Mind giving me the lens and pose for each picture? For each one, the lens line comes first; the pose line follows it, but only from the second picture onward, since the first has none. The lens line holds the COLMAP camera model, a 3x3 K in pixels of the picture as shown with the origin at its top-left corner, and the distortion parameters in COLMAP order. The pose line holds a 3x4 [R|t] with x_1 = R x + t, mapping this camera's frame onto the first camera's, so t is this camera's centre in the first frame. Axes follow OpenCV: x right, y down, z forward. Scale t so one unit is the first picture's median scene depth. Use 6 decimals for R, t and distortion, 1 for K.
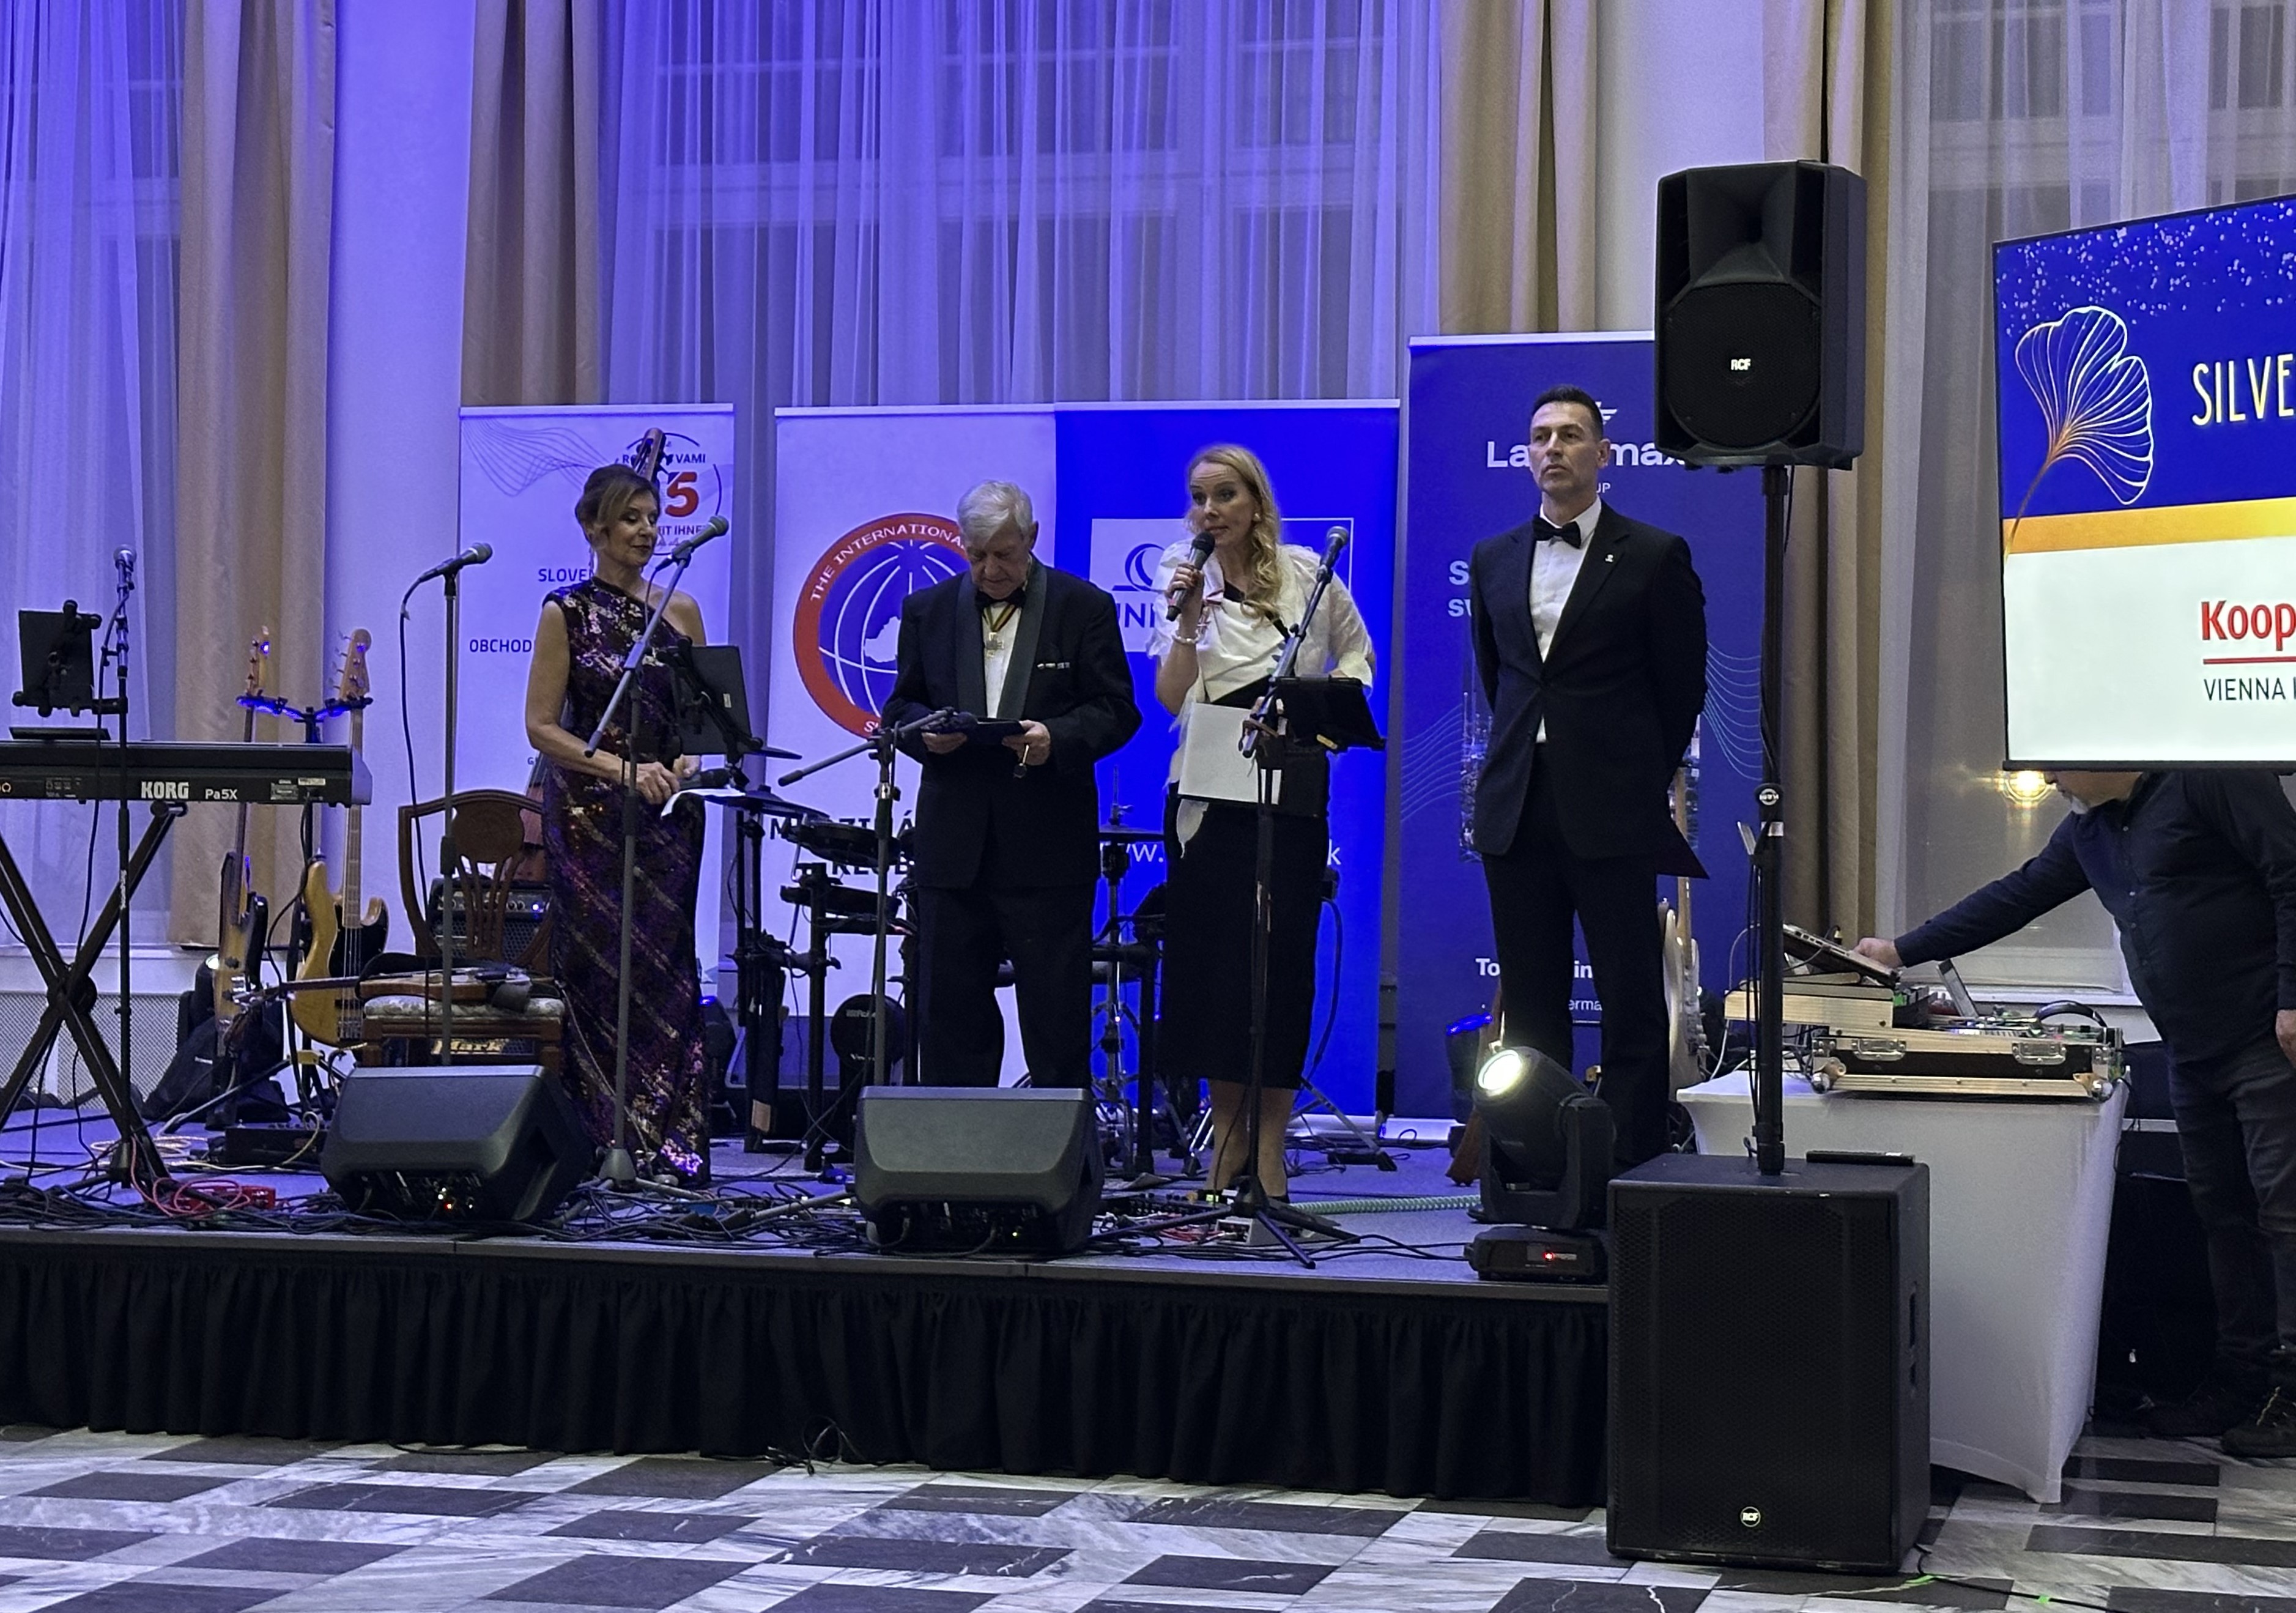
lens RADIAL K [[4425.6, 0, 1073.9], [0, 4425.6, 716.4], [0, 0, 1]] dist [0.229883, 0.000000]
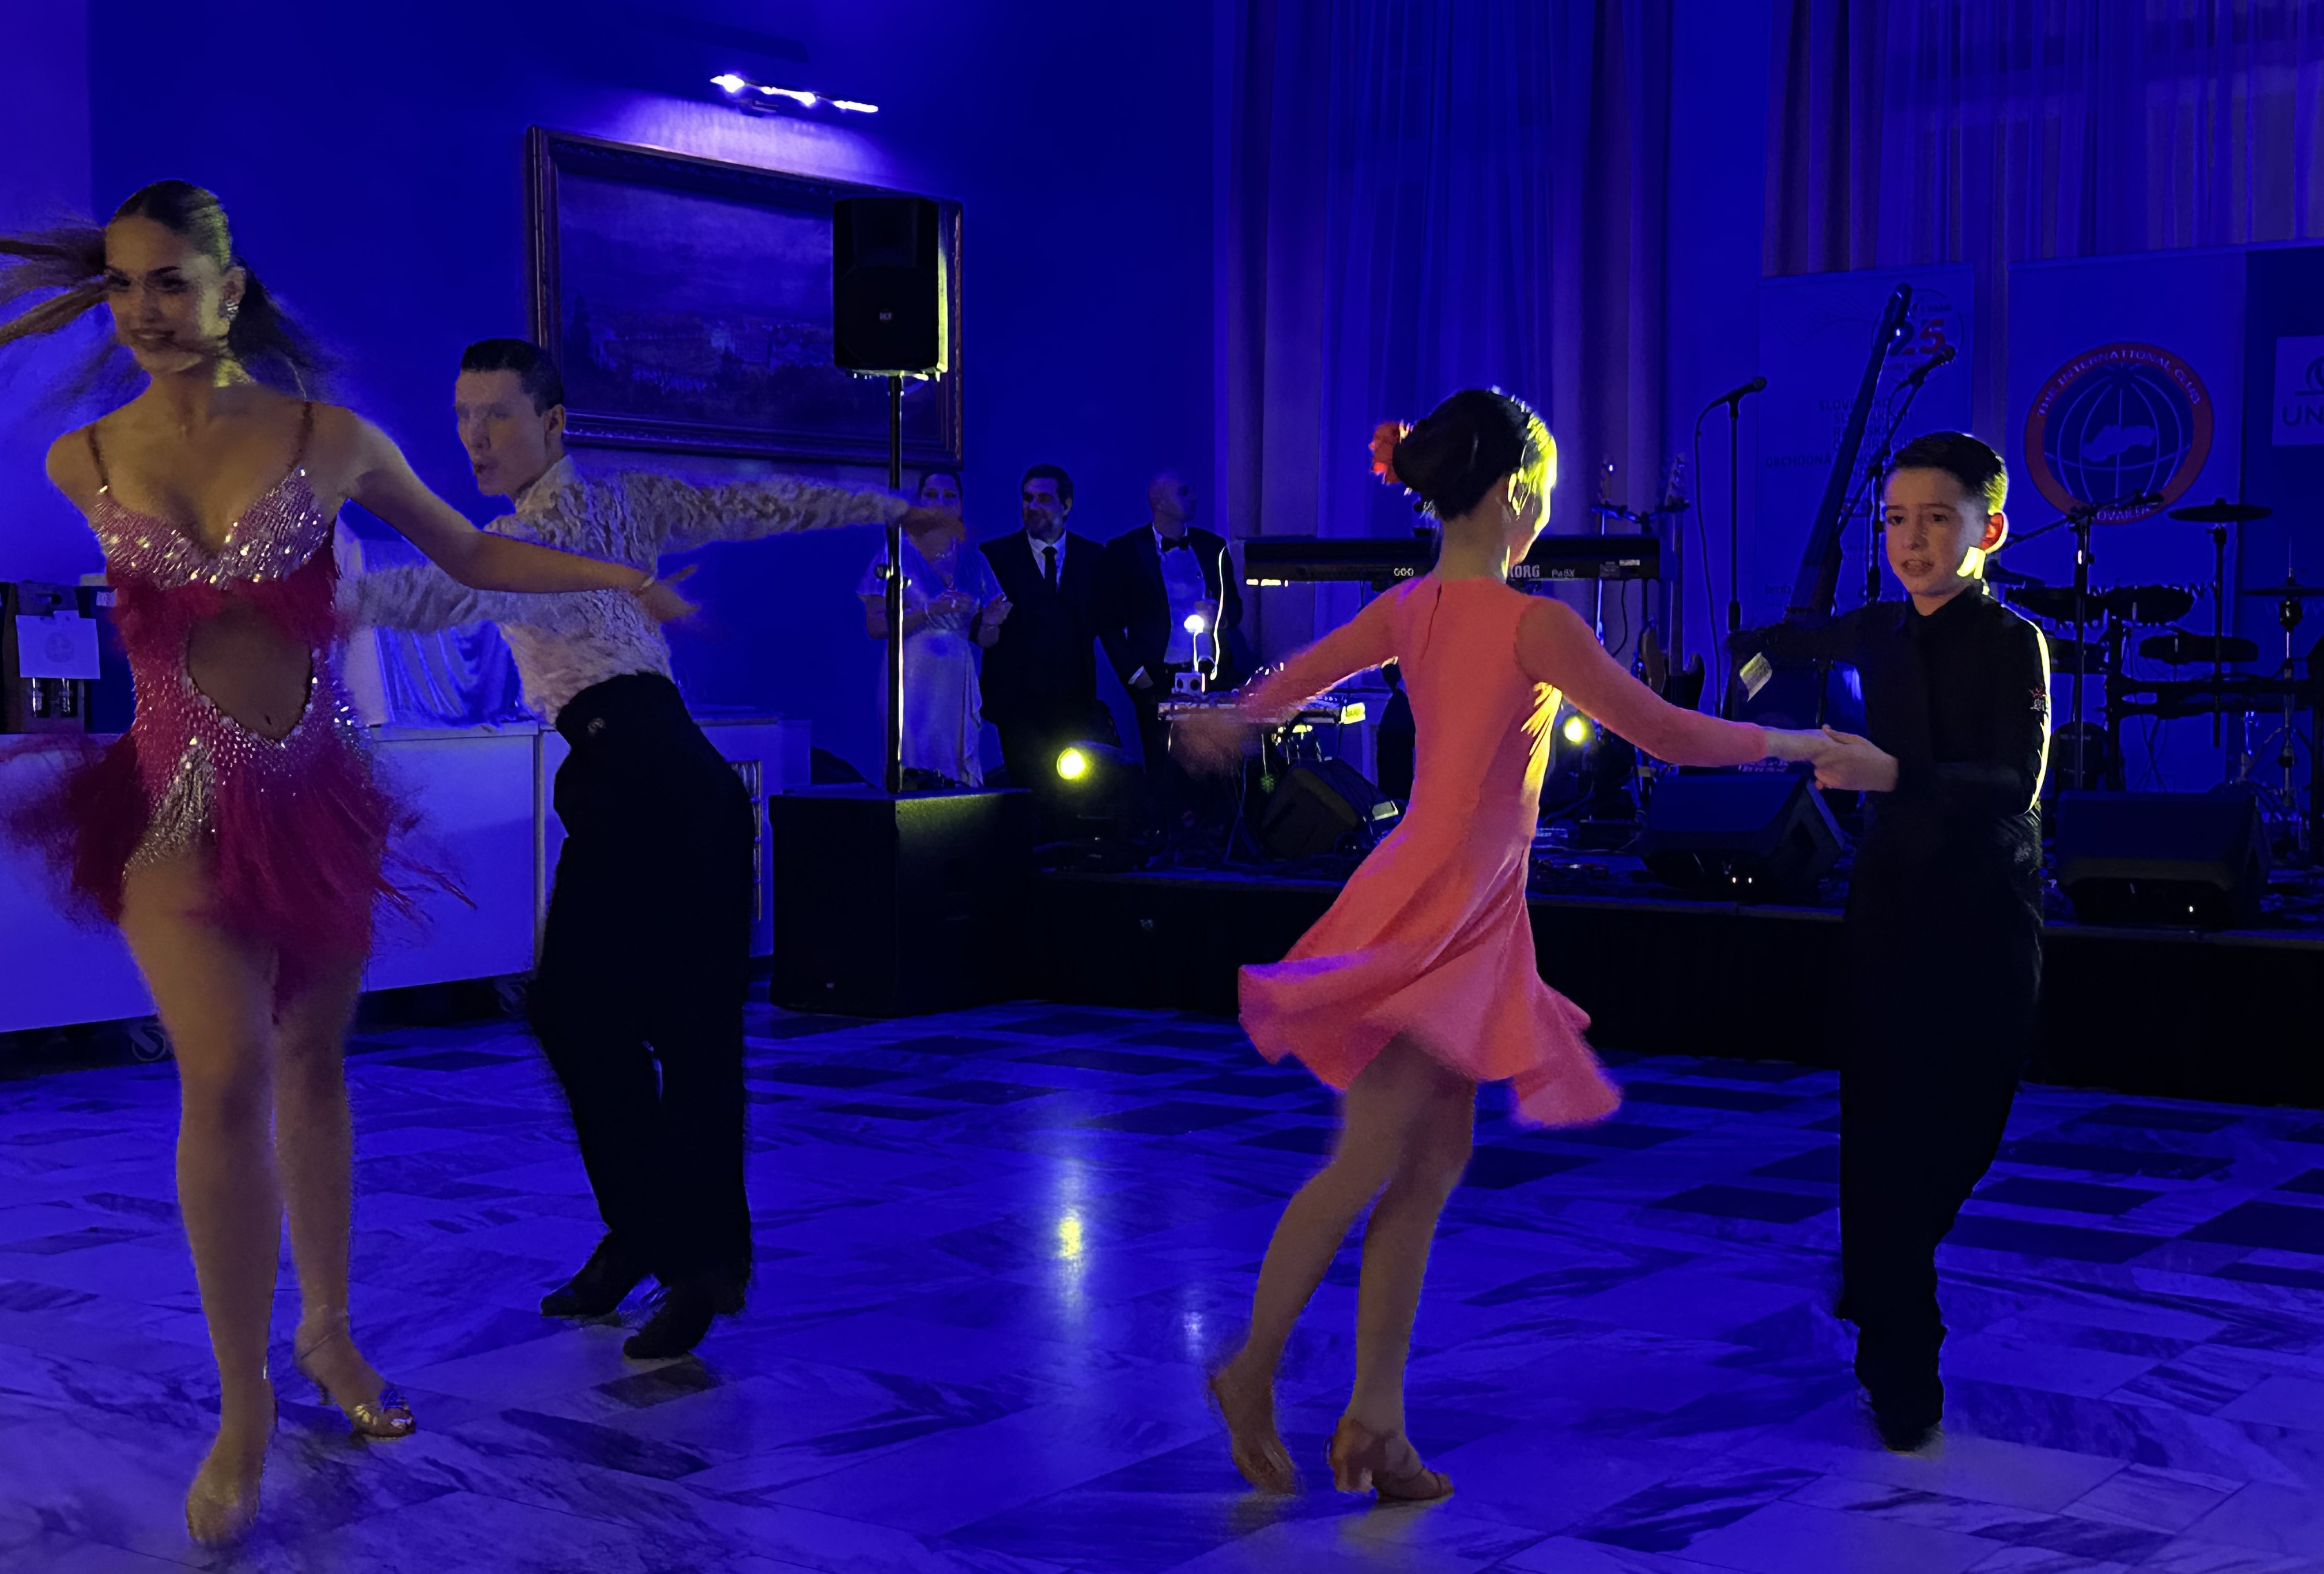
lens RADIAL K [[3189.6, 0, 1188.4], [0, 3189.6, 761.9], [0, 0, 1]] dist [0.155806, 0.000000]
pose [[0.945245, -0.002688, -0.326350, 0.015653], [0.025178, 0.997586, 0.064709, 0.008724], [0.325388, -0.069383, 0.943032, 0.050929]]
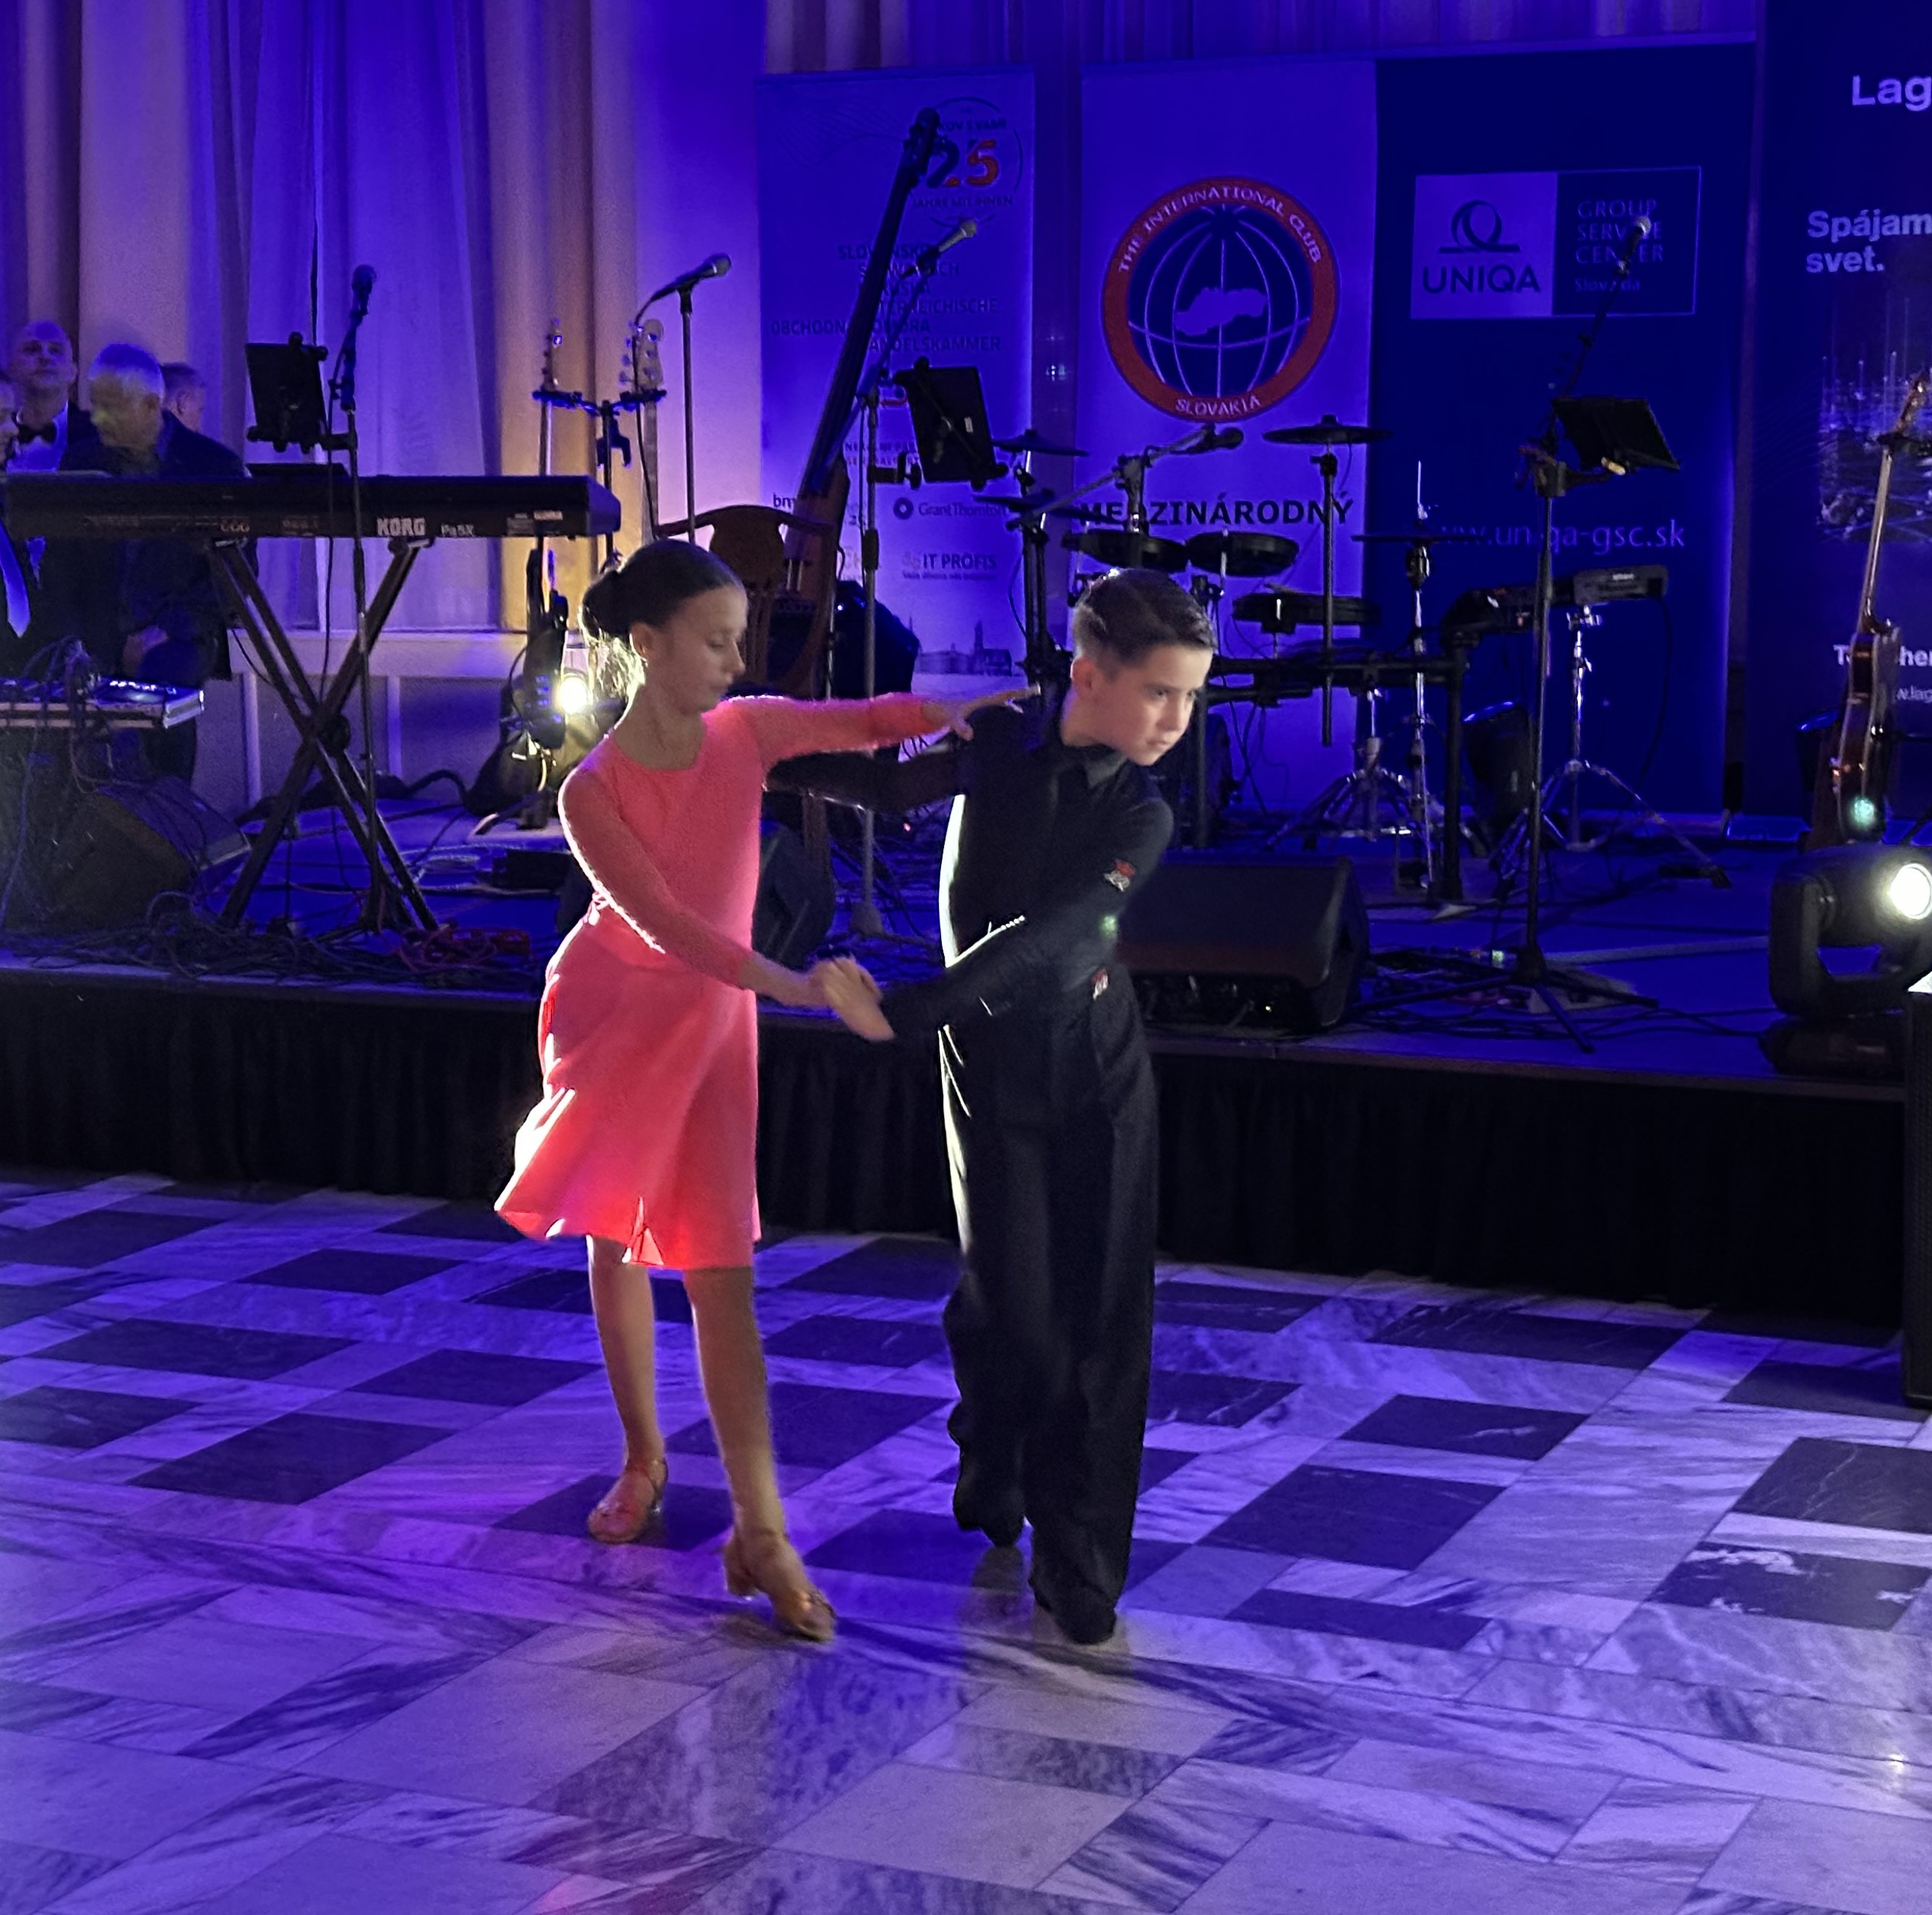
lens RADIAL K [[4209.4, 0, 873.7], [0, 4209.4, 795.7], [0, 0, 1]] dist [0.165104, 0.000000]
pose [[0.986673, -0.005908, -0.162607, 0.044352], [0.026366, 0.991939, 0.123942, -0.035596], [0.160564, -0.126578, 0.978876, 0.115624]]
